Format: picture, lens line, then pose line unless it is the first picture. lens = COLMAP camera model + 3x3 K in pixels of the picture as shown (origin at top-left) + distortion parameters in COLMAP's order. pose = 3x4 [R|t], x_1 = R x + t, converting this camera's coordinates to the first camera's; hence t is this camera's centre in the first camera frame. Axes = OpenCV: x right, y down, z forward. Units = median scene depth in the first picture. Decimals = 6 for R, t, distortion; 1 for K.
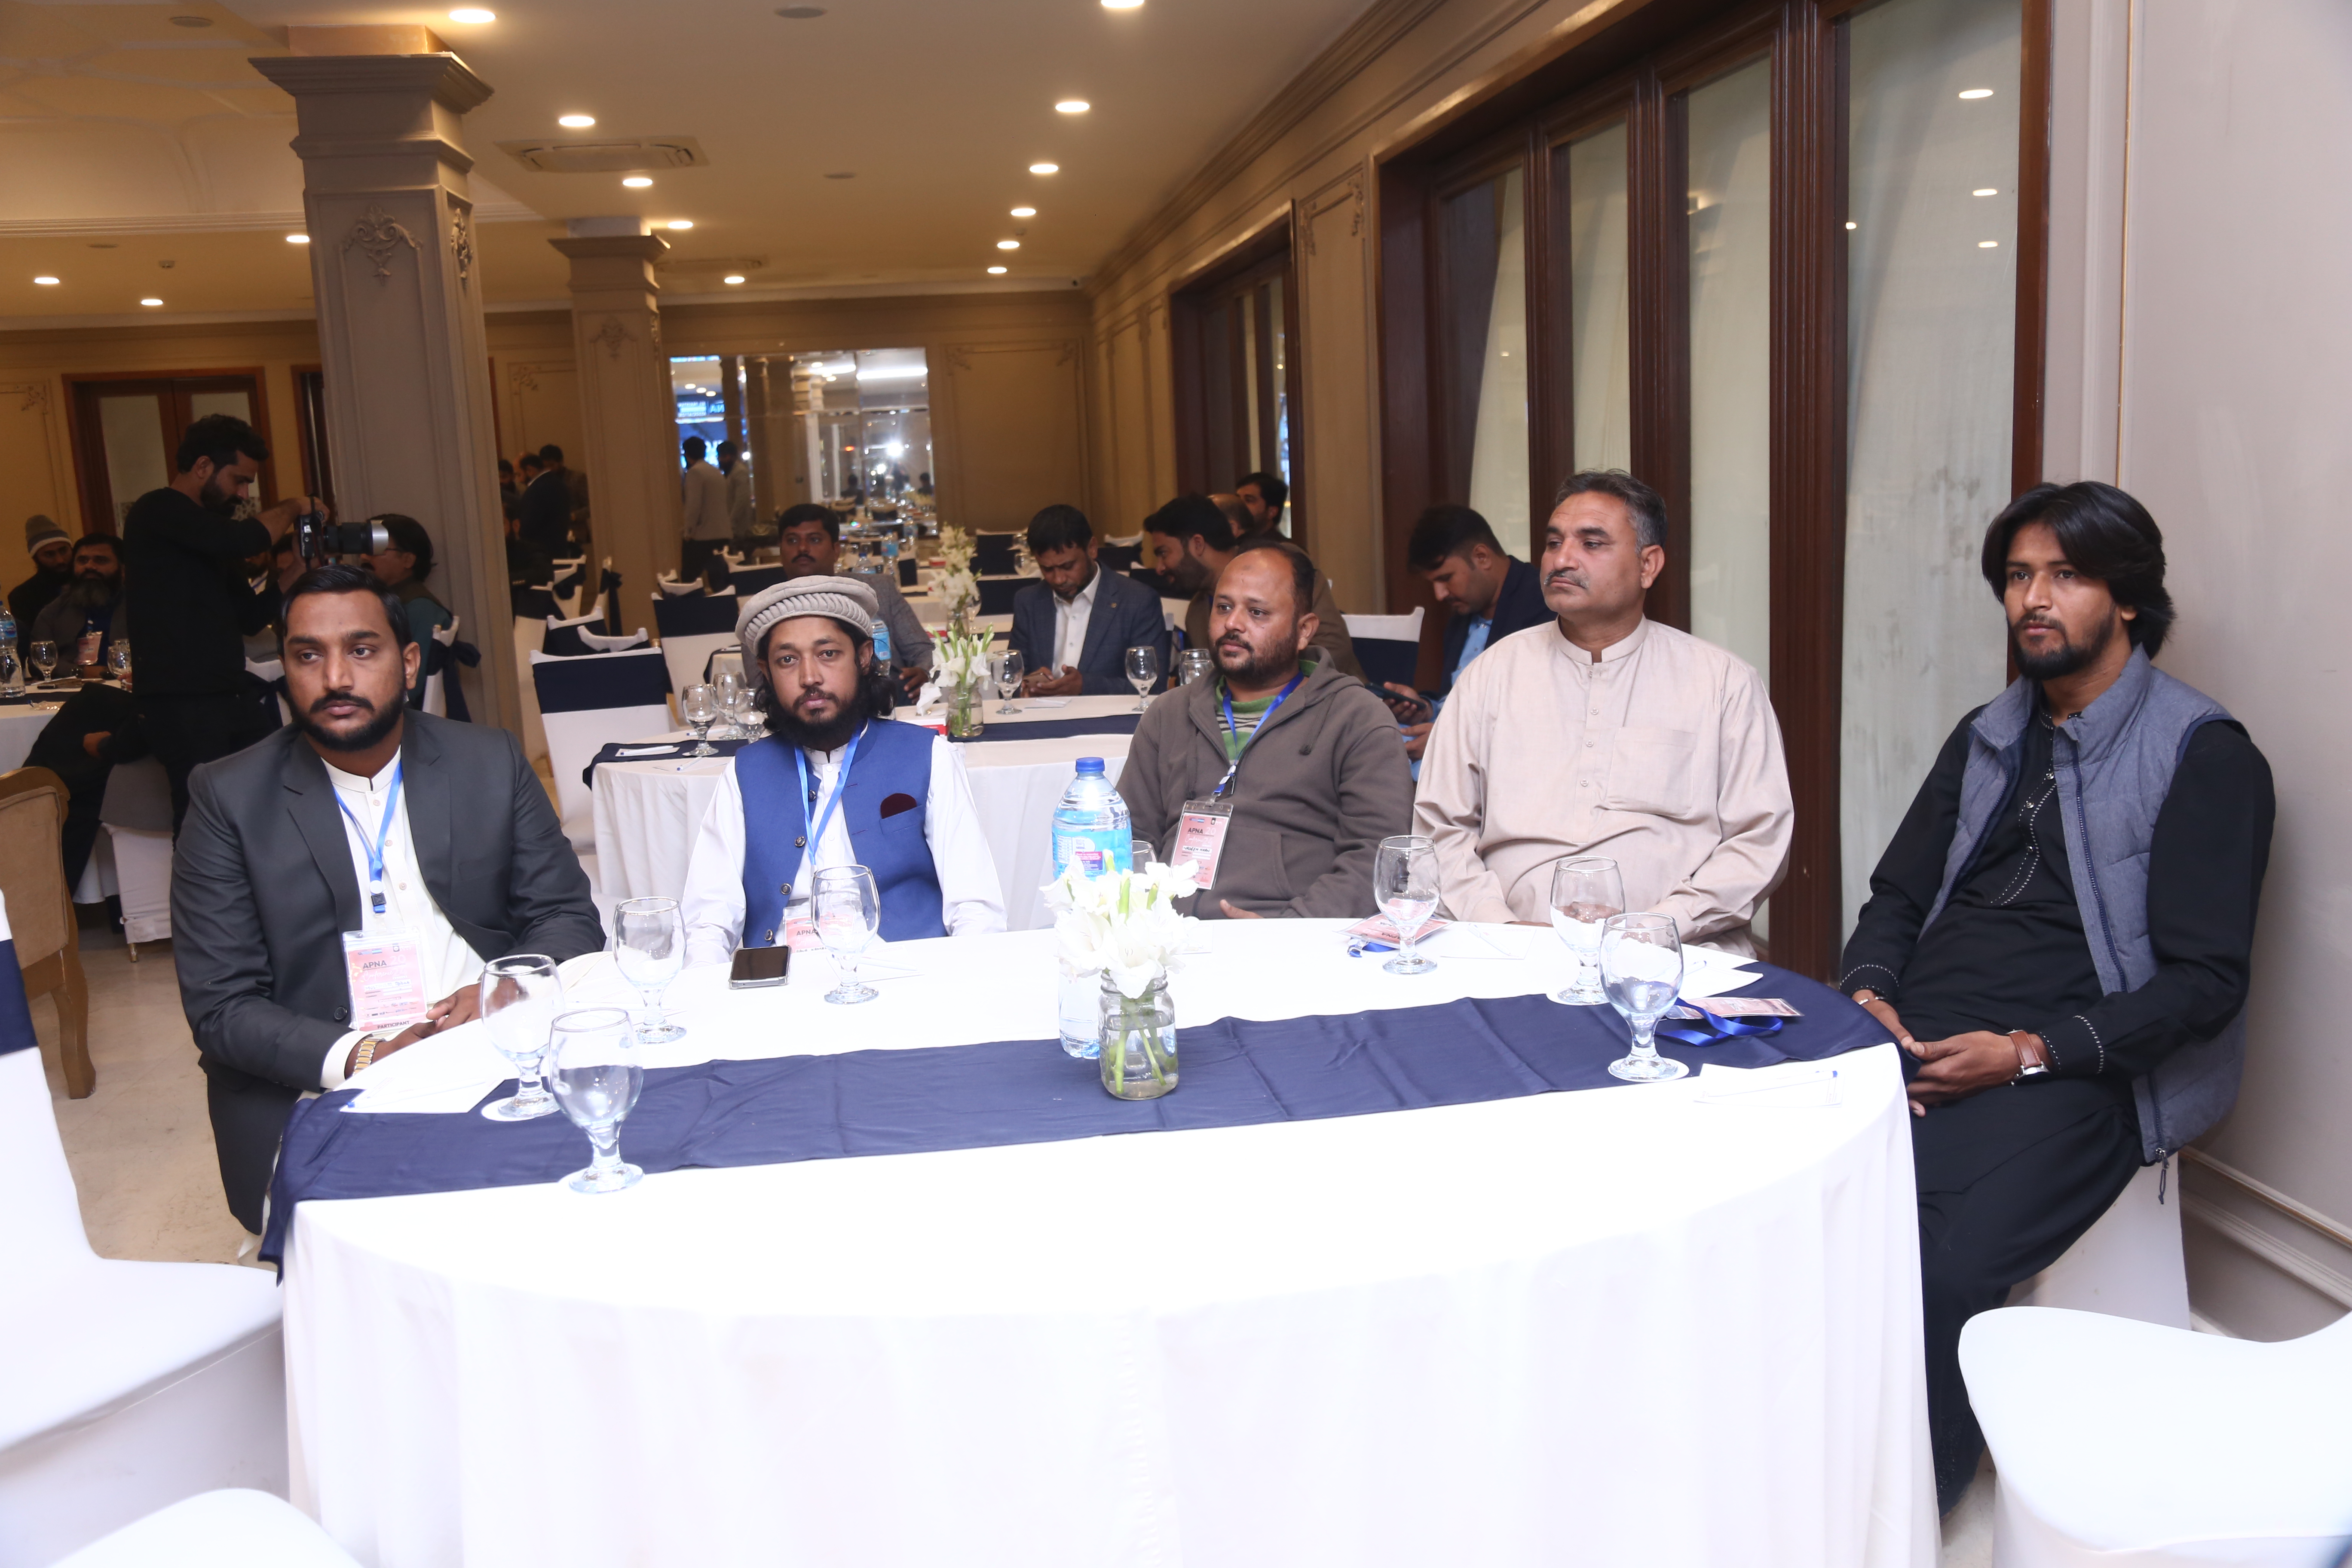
lens RADIAL K [[1899.2, 0, 1176.0], [0, 1899.2, 784.0], [0, 0, 1]] dist [-0.057662, 0.057739]
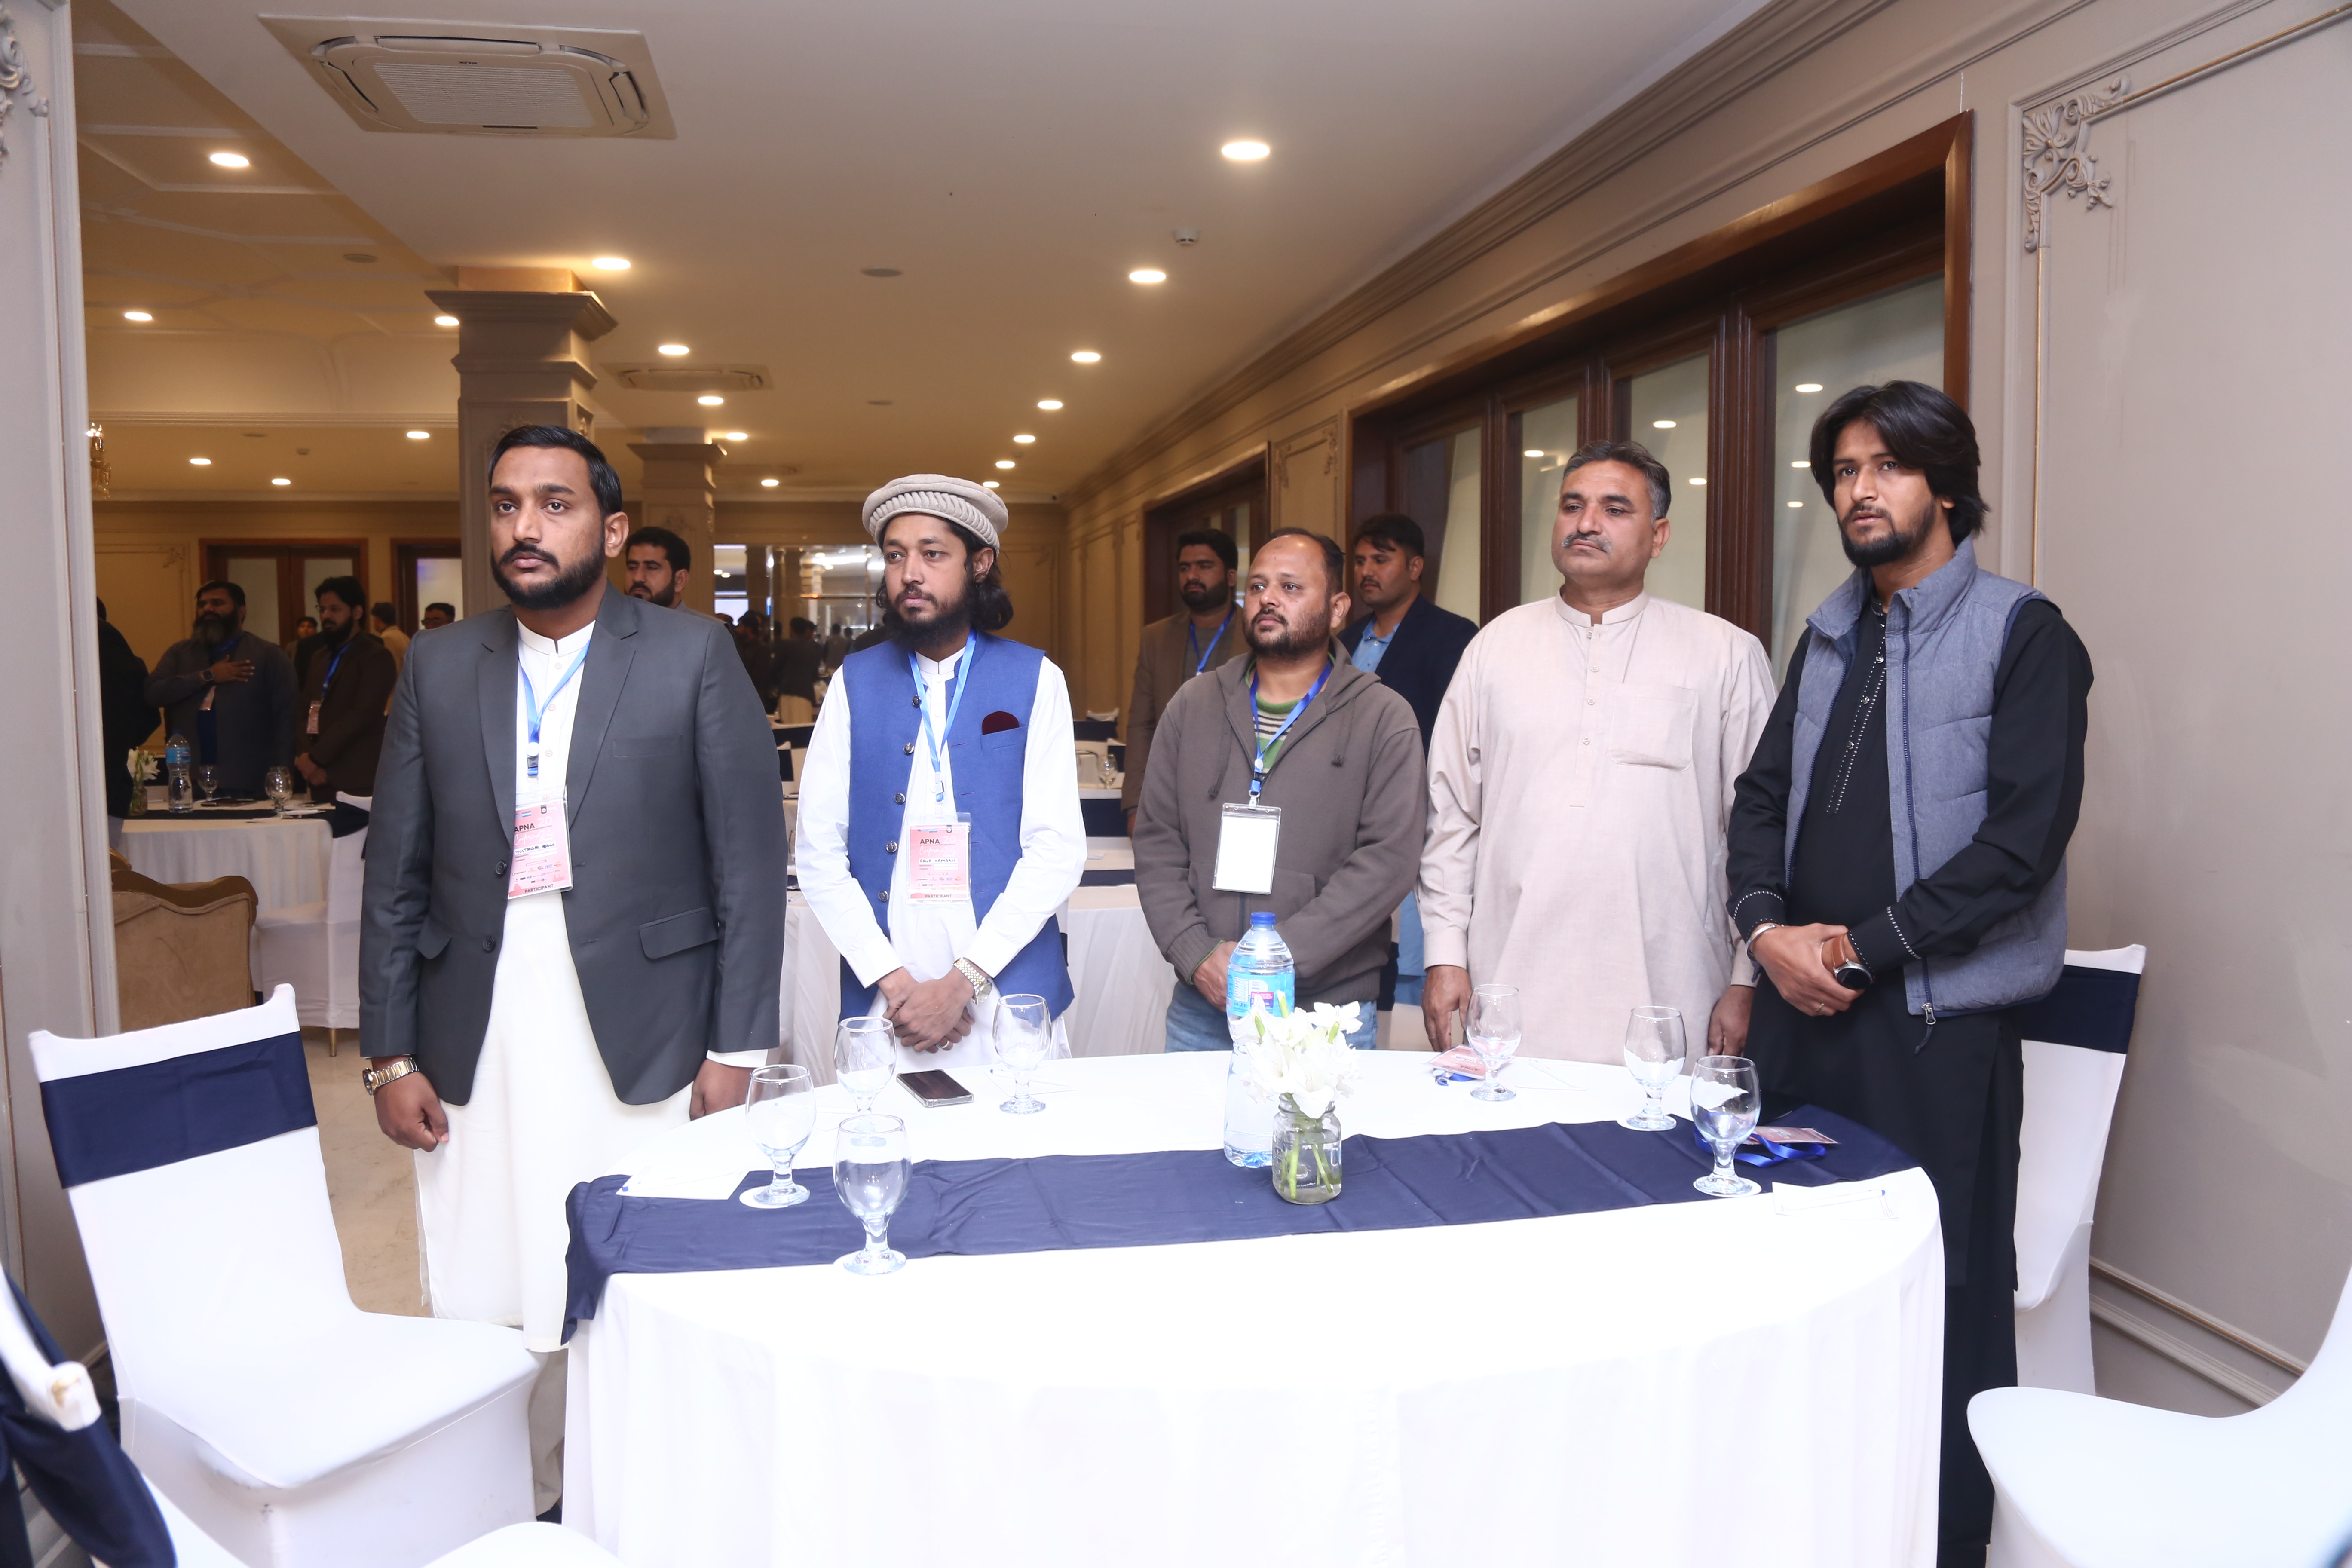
lens RADIAL K [[1622.9, 0, 1176.0], [0, 1622.9, 784.0], [0, 0, 1]] dist [-0.114563, 0.051179]
pose [[0.998049, 0.039222, 0.048574, -0.133168], [-0.034939, 0.995676, -0.086073, -0.003889], [-0.051740, 0.084208, 0.995104, -0.010088]]
